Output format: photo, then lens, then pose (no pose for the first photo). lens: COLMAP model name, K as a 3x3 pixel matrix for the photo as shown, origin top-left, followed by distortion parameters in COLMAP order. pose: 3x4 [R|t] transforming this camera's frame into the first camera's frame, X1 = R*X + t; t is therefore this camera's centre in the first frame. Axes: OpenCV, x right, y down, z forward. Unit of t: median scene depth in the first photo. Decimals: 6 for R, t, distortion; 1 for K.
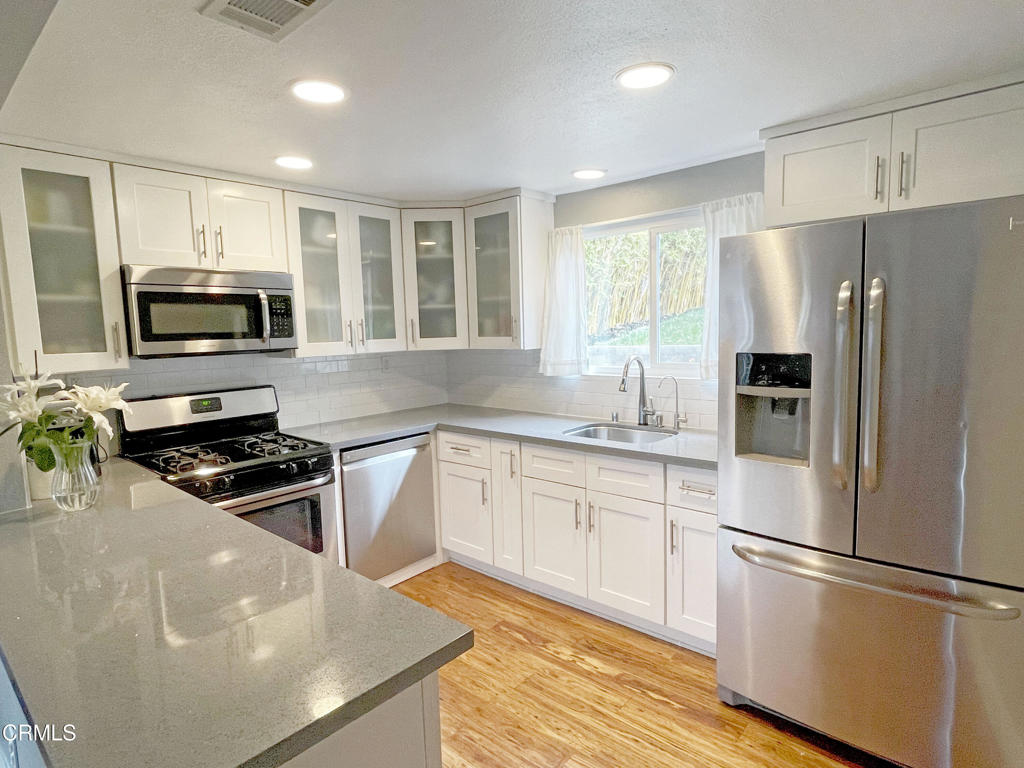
lens RADIAL K [[564.2, 0, 513.1], [0, 564.2, 387.1], [0, 0, 1]] dist [0.001746, 0.000046]
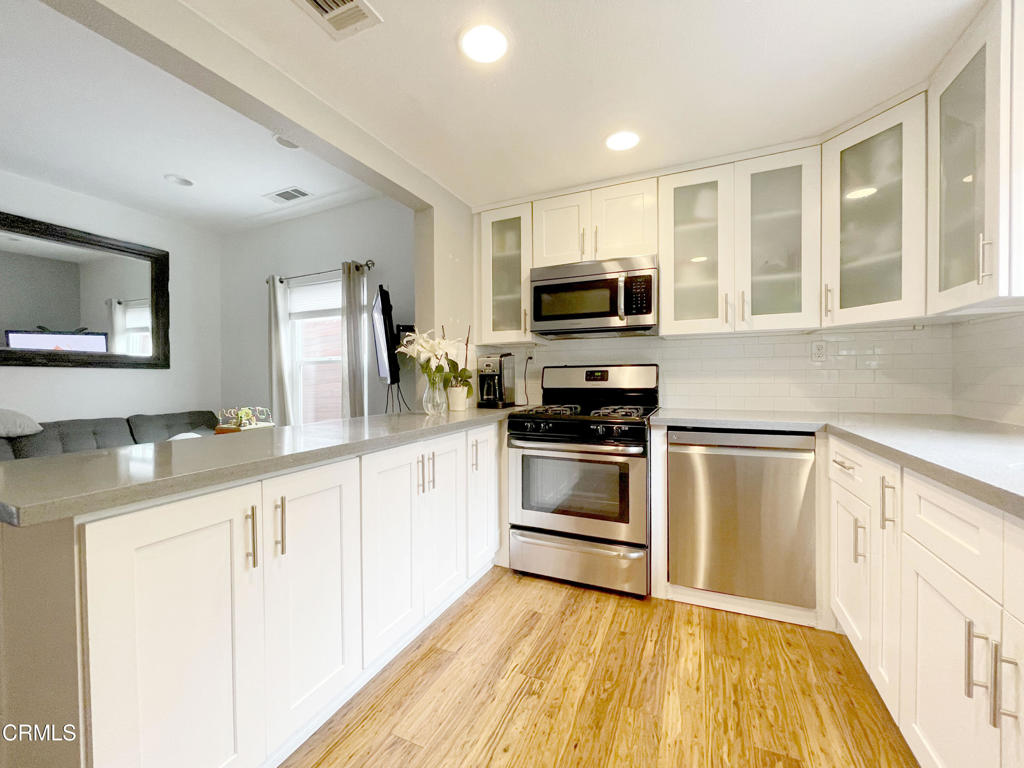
lens RADIAL K [[411.5, 0, 512.0], [0, 411.5, 384.0], [0, 0, 1]] dist [0.000806, -0.000132]
pose [[0.297008, 0.043535, -0.953882, 0.247927], [-0.103771, 0.994515, 0.013078, 0.052835], [0.949220, 0.095101, 0.299897, 0.502317]]
